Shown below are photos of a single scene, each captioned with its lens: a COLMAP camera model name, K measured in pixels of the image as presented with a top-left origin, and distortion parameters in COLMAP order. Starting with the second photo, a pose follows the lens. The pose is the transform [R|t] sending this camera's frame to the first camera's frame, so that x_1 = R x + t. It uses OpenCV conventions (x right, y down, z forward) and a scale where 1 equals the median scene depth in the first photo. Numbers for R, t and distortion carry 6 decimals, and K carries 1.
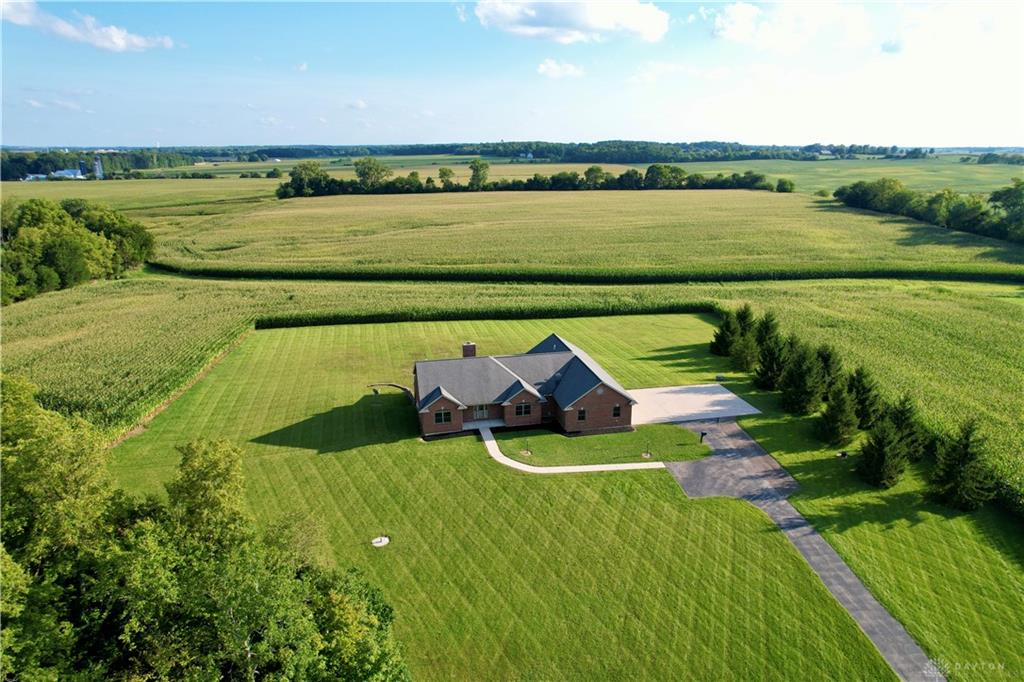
lens RADIAL K [[654.8, 0, 517.9], [0, 654.8, 343.1], [0, 0, 1]] dist [-0.087655, 0.081412]
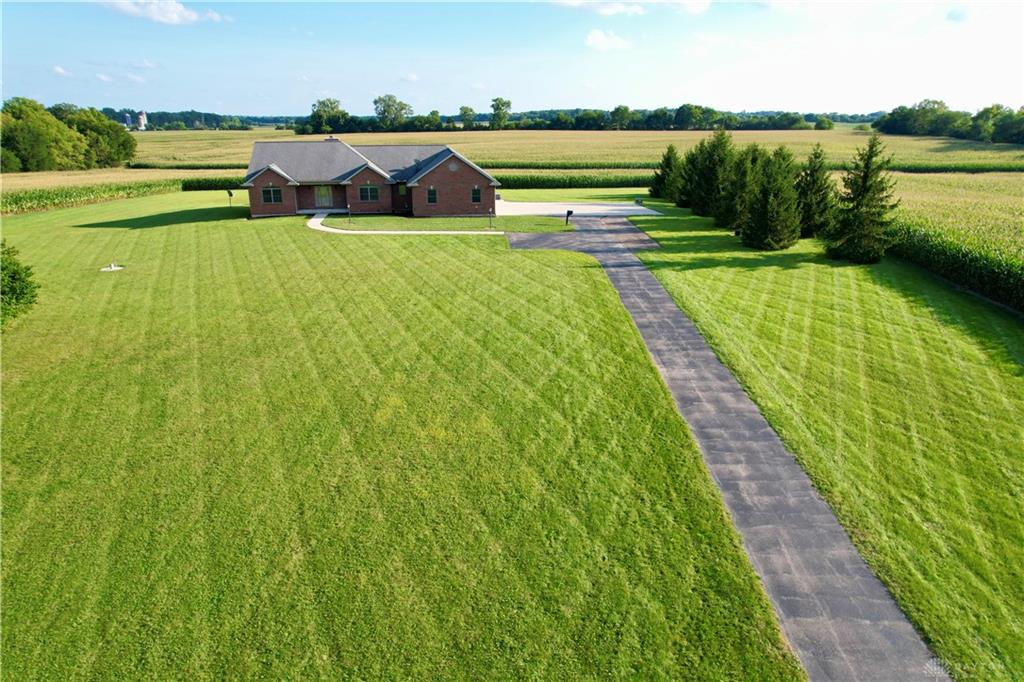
lens RADIAL K [[654.8, 0, 517.9], [0, 654.8, 343.1], [0, 0, 1]] dist [-0.087655, 0.081412]
pose [[0.996798, 0.030737, -0.073821, 0.072879], [-0.028097, 0.998937, 0.036546, 0.070196], [0.074866, -0.034355, 0.996602, 0.043491]]
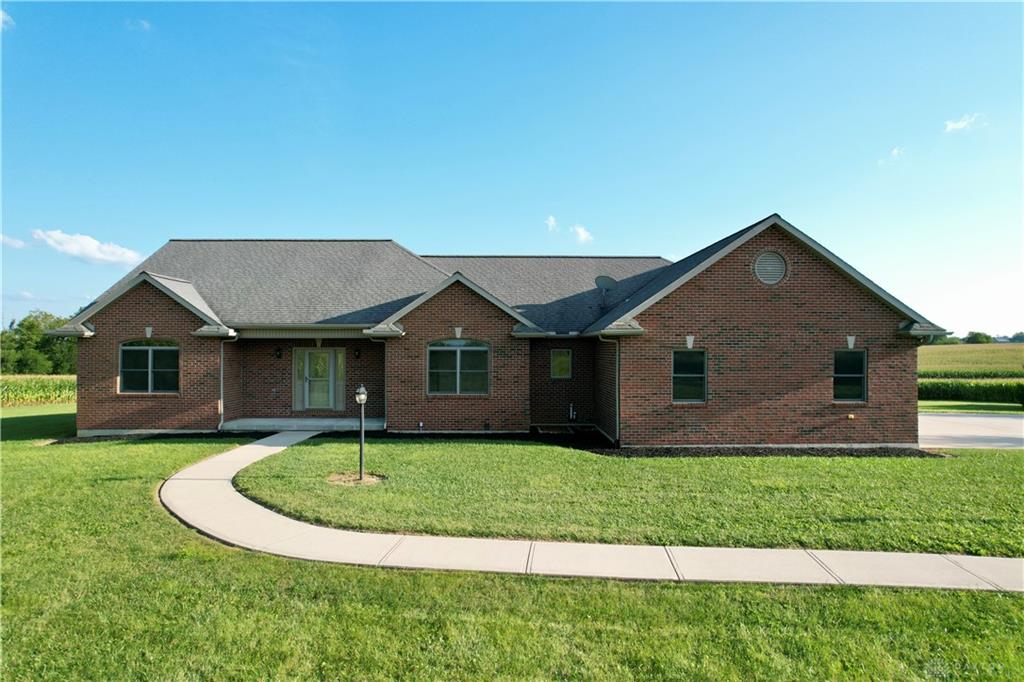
lens RADIAL K [[654.8, 0, 517.9], [0, 654.8, 343.1], [0, 0, 1]] dist [-0.087655, 0.081412]
pose [[0.978847, 0.001622, -0.204588, 0.022617], [-0.063530, 0.952948, -0.296401, 0.044996], [0.194481, 0.303128, 0.932893, 0.204639]]
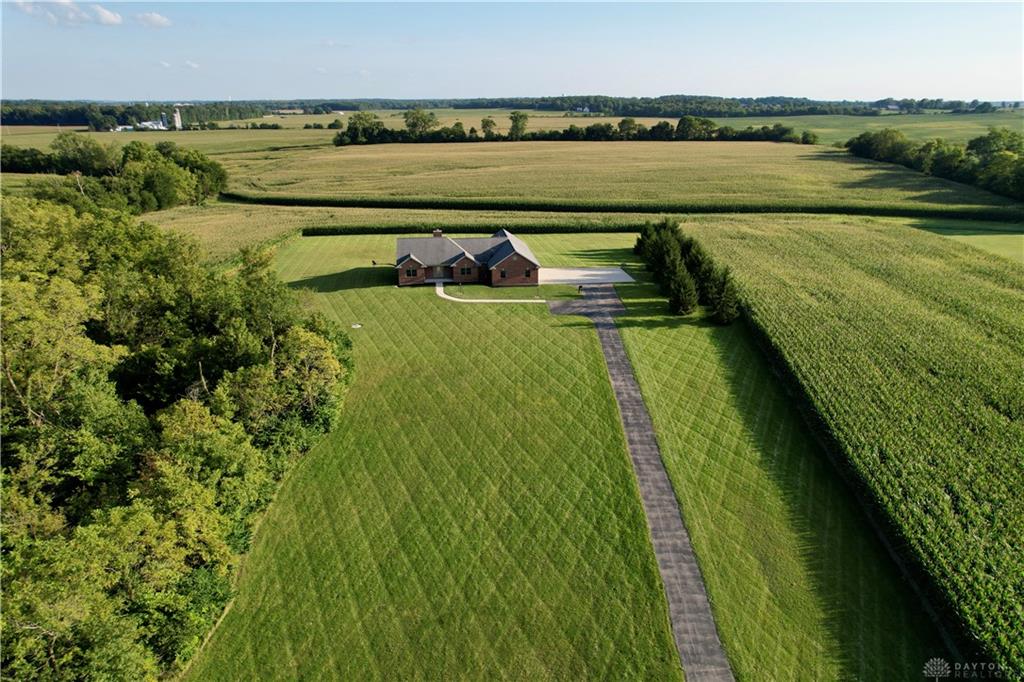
lens RADIAL K [[654.8, 0, 517.9], [0, 654.8, 343.1], [0, 0, 1]] dist [-0.087655, 0.081412]
pose [[0.995454, 0.034379, -0.088823, 0.071324], [-0.028636, 0.997465, 0.065139, 0.044649], [0.090837, -0.062299, 0.993915, -0.129805]]
